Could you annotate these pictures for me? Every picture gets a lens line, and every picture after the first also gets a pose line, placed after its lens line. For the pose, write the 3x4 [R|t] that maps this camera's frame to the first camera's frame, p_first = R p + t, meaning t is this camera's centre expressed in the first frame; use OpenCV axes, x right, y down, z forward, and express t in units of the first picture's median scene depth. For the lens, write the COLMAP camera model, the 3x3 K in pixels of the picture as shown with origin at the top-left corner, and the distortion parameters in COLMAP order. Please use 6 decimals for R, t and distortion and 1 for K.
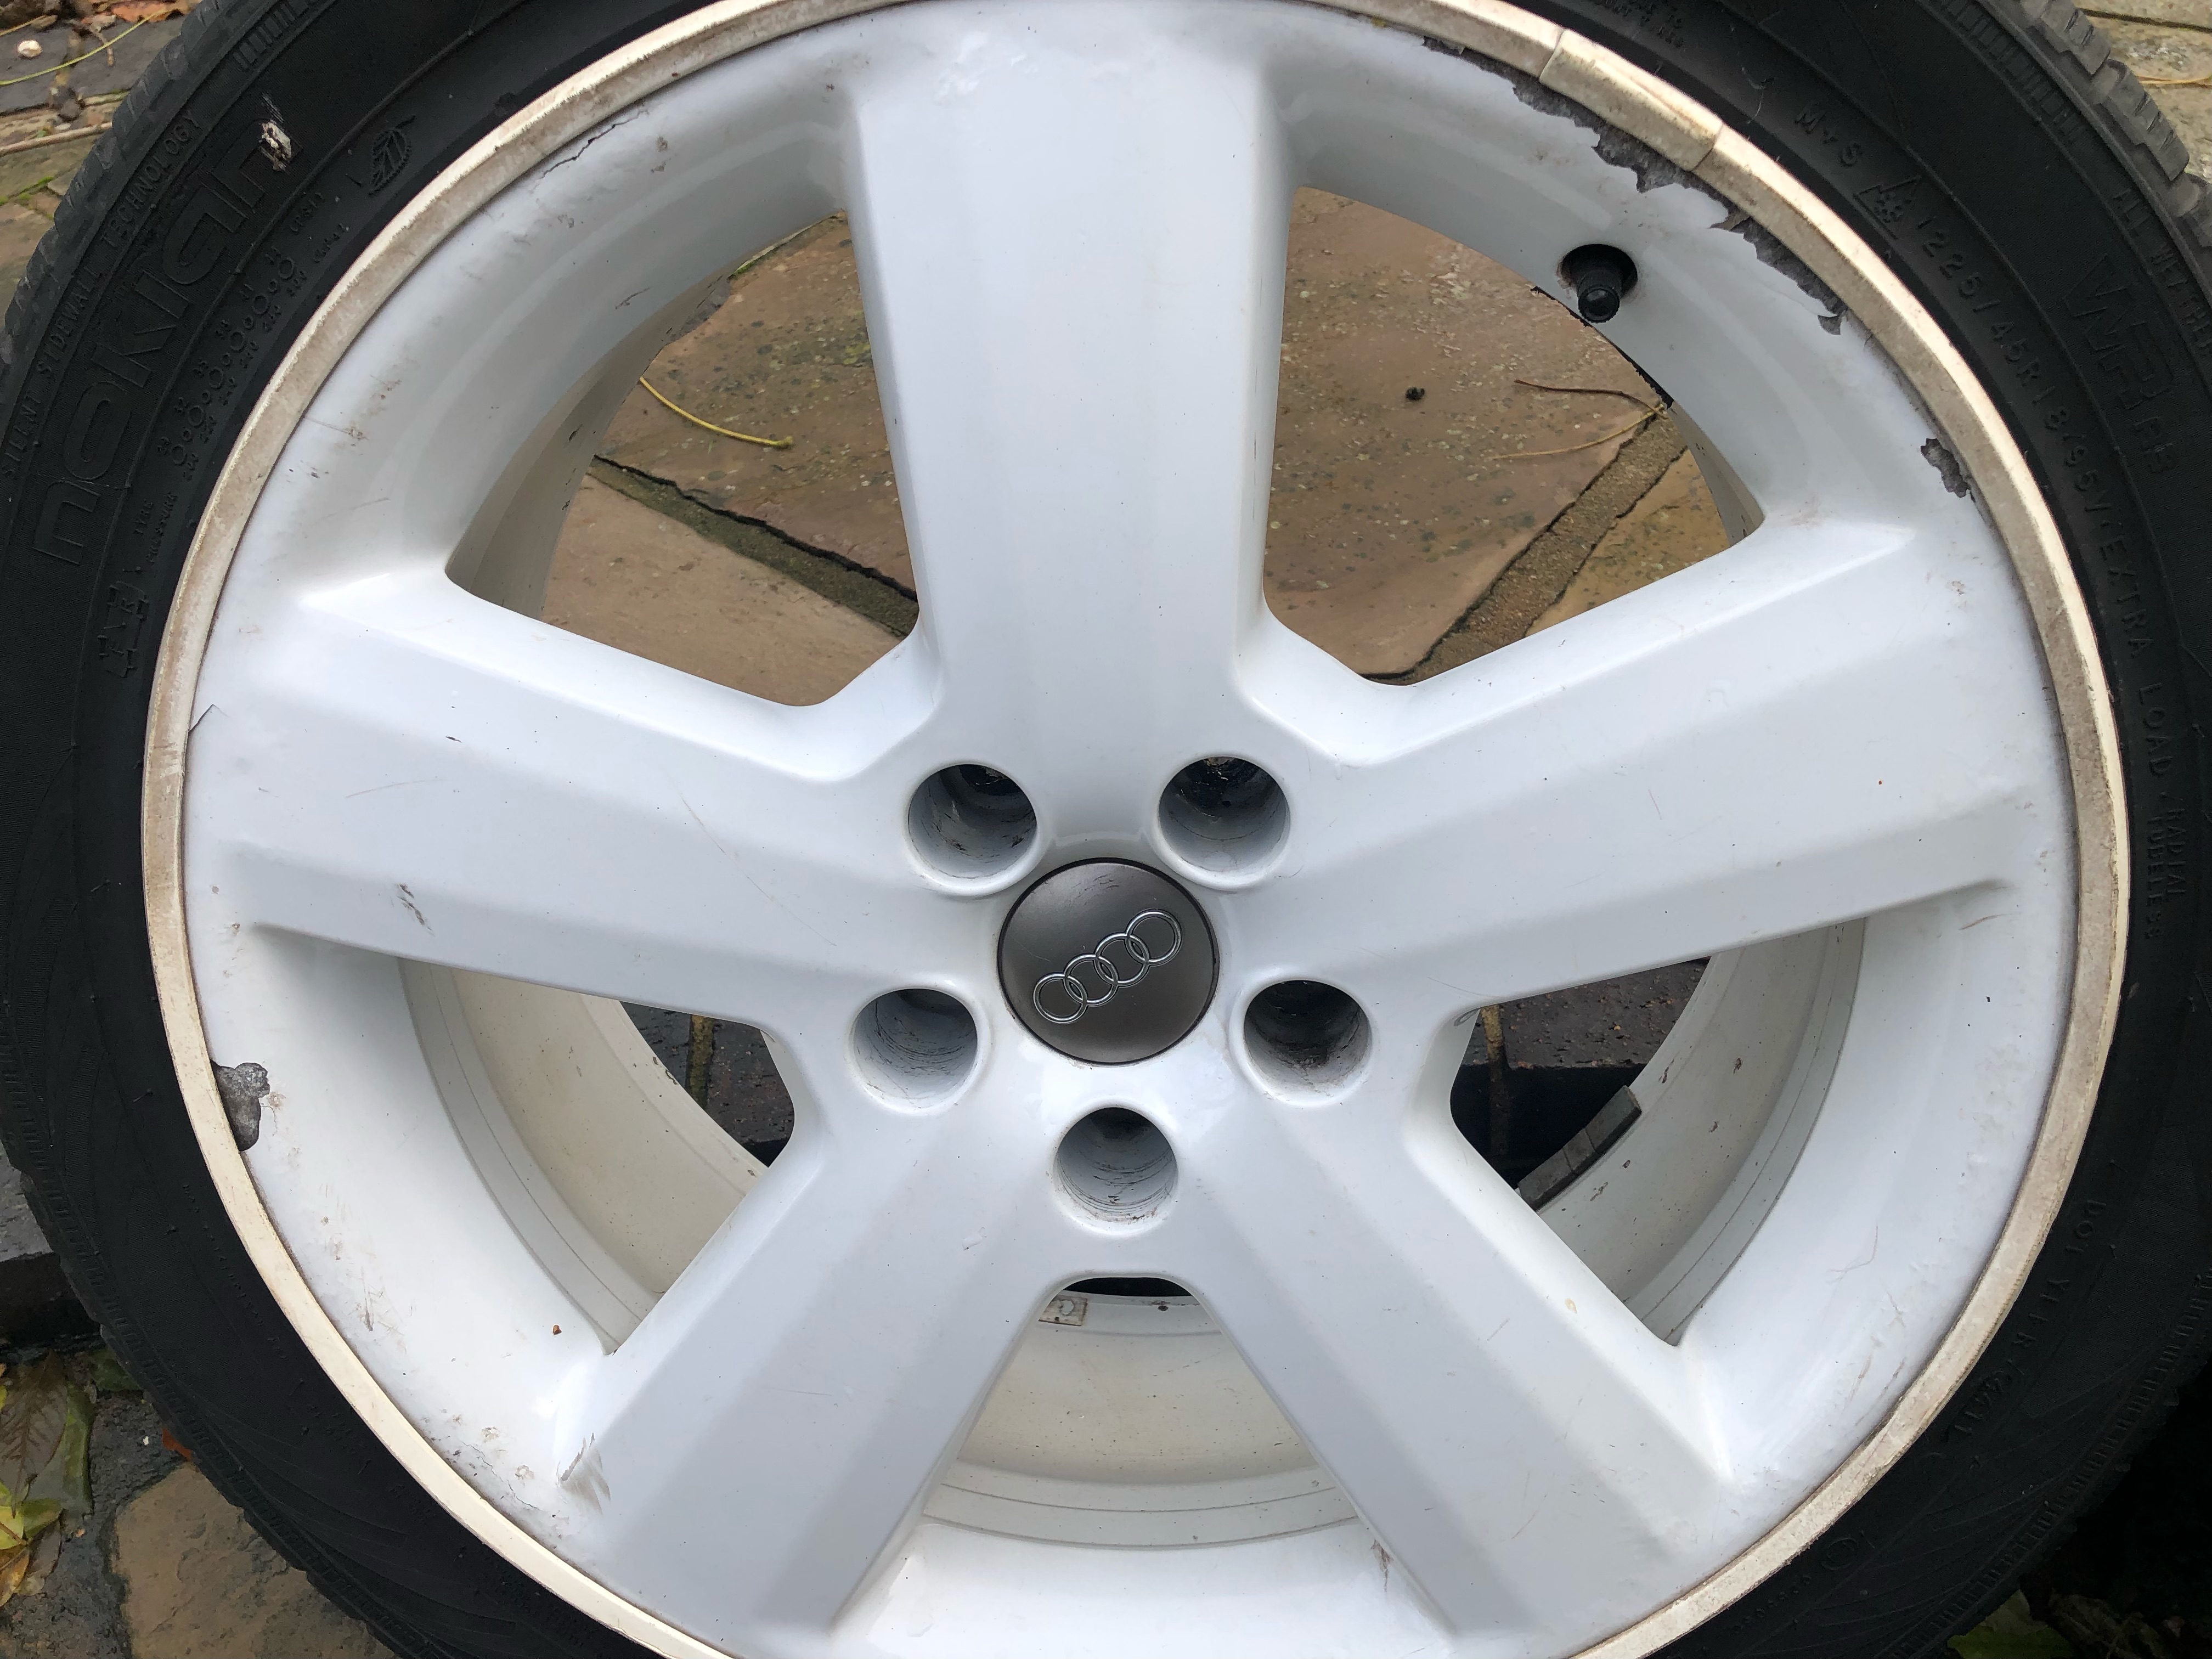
lens RADIAL K [[1780.8, 0, 1106.0], [0, 1780.8, 829.5], [0, 0, 1]] dist [0.013035, -0.001608]
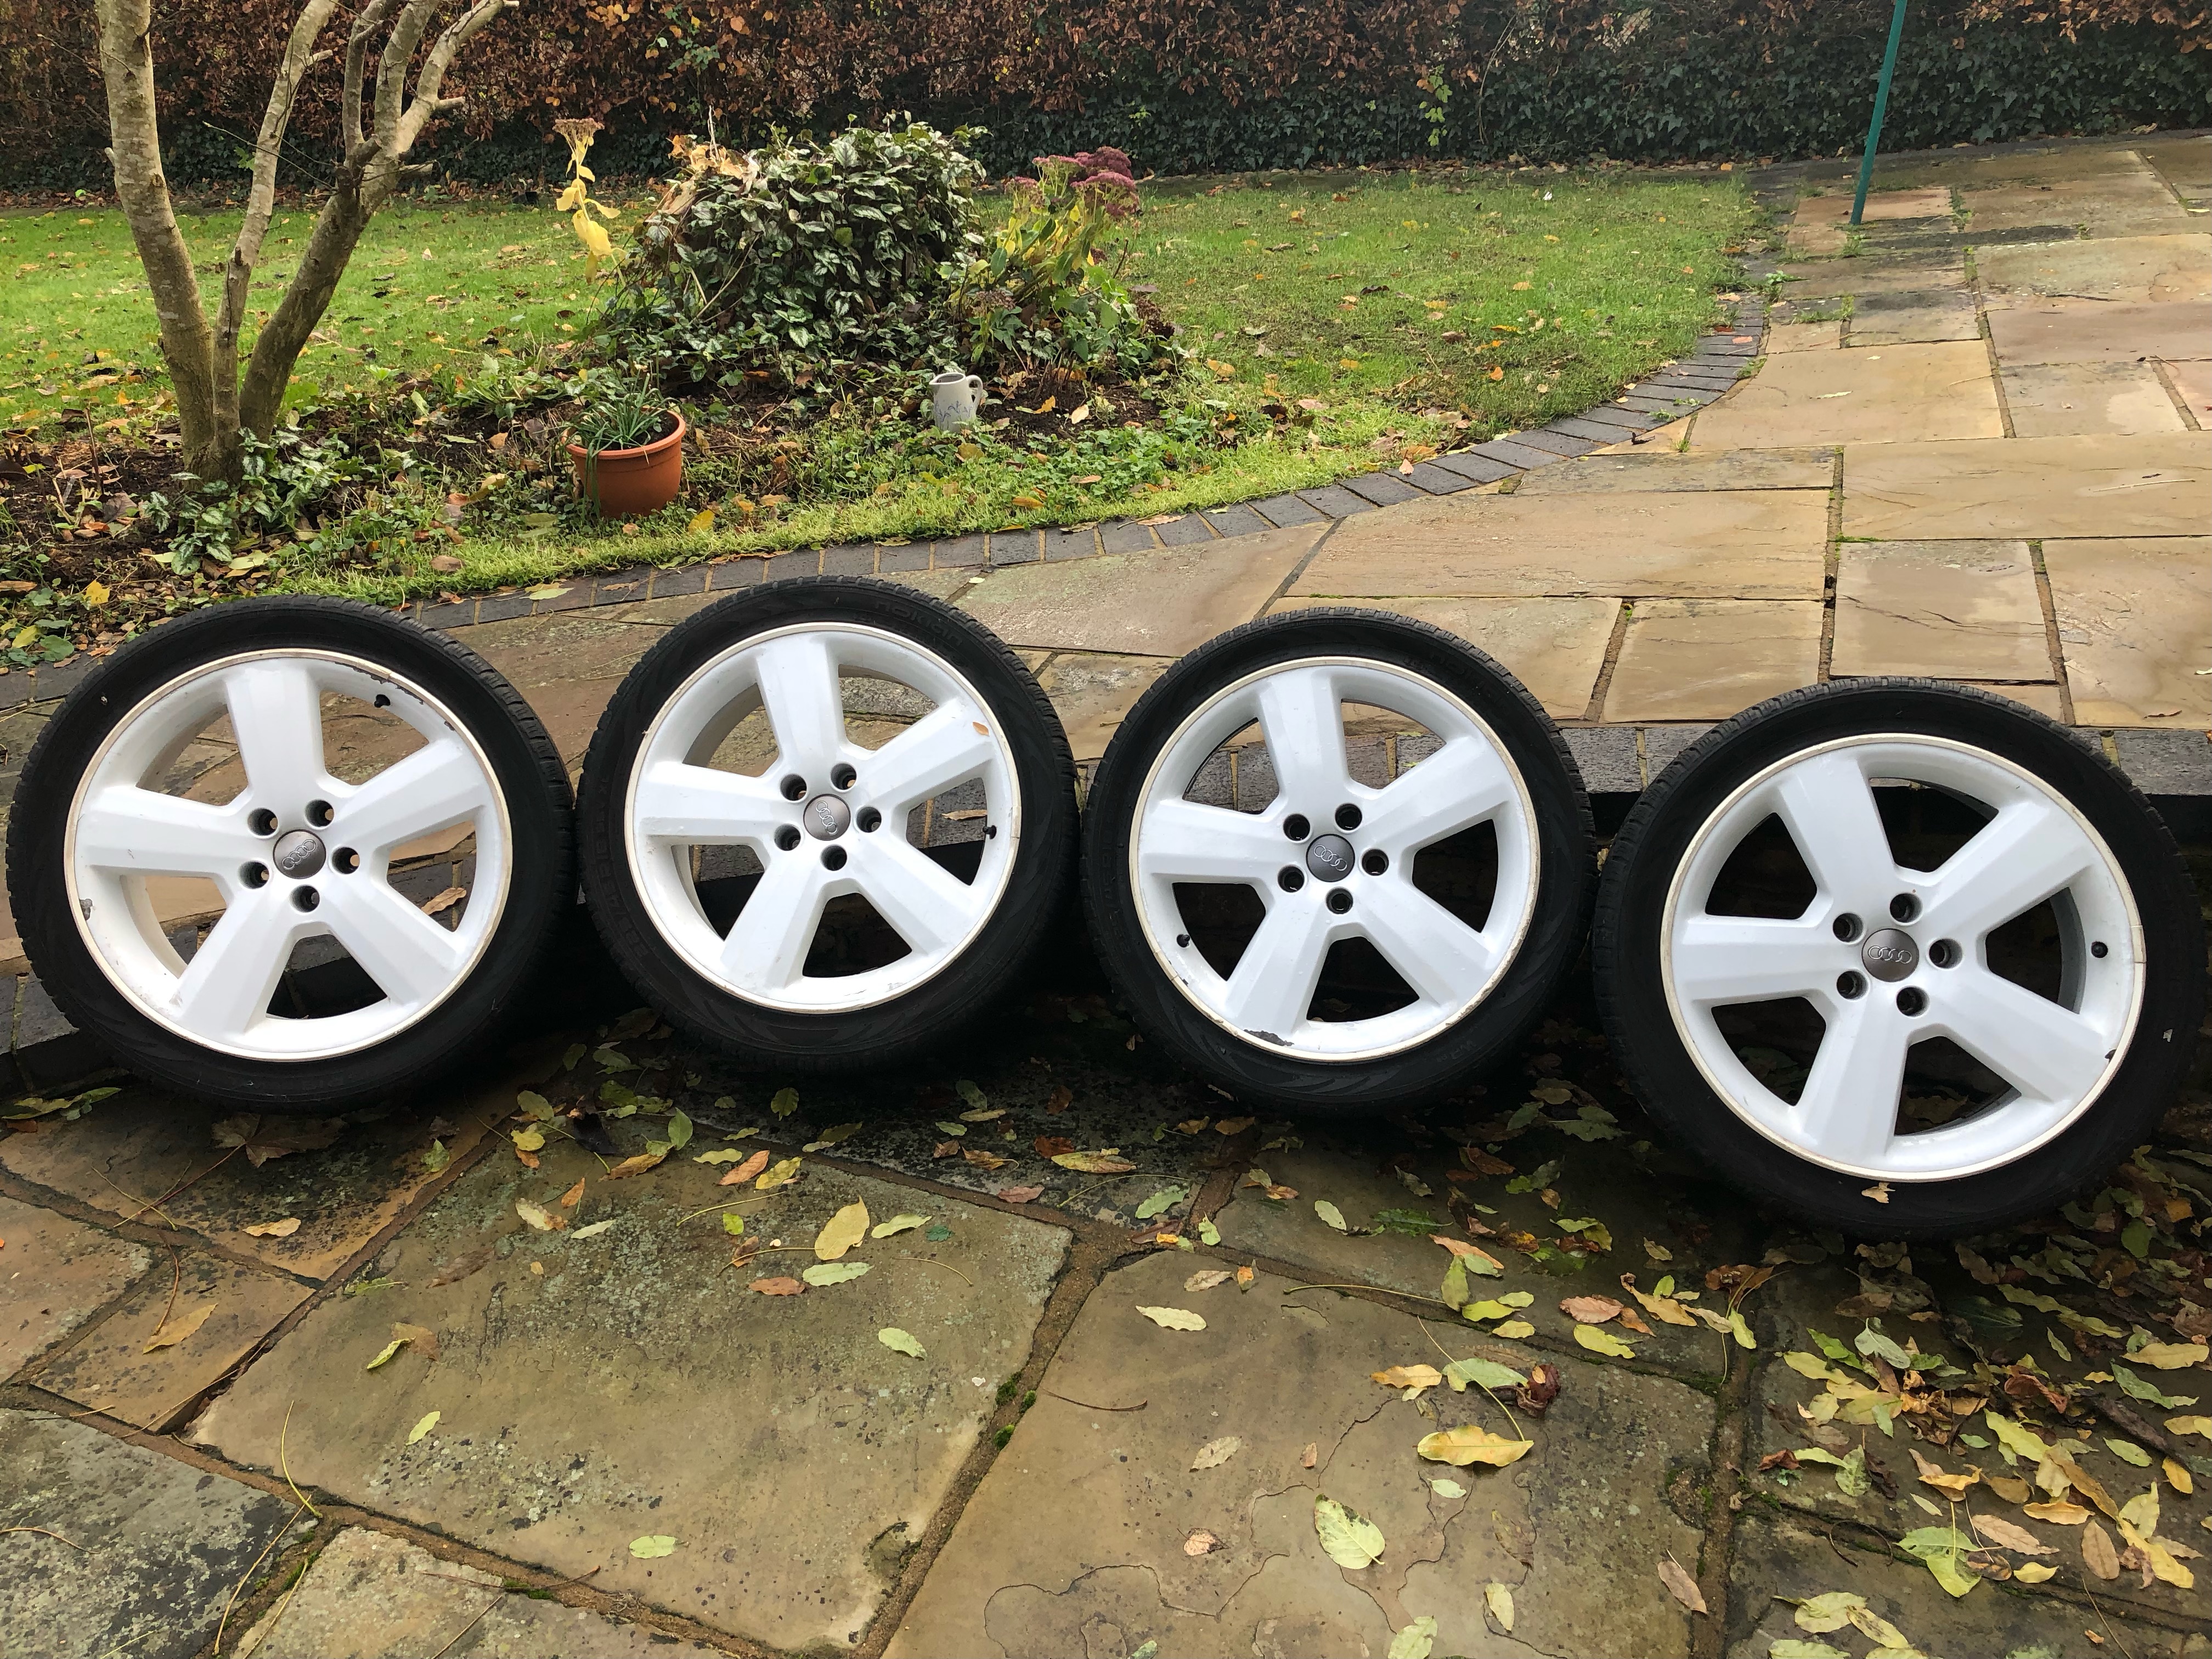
lens RADIAL K [[1780.8, 0, 1106.0], [0, 1780.8, 829.5], [0, 0, 1]] dist [0.013035, -0.001608]
pose [[0.958716, -0.112269, 0.261263, 0.817632], [0.191535, 0.934038, -0.301474, 1.844750], [-0.210184, 0.339069, 0.916981, -3.747751]]
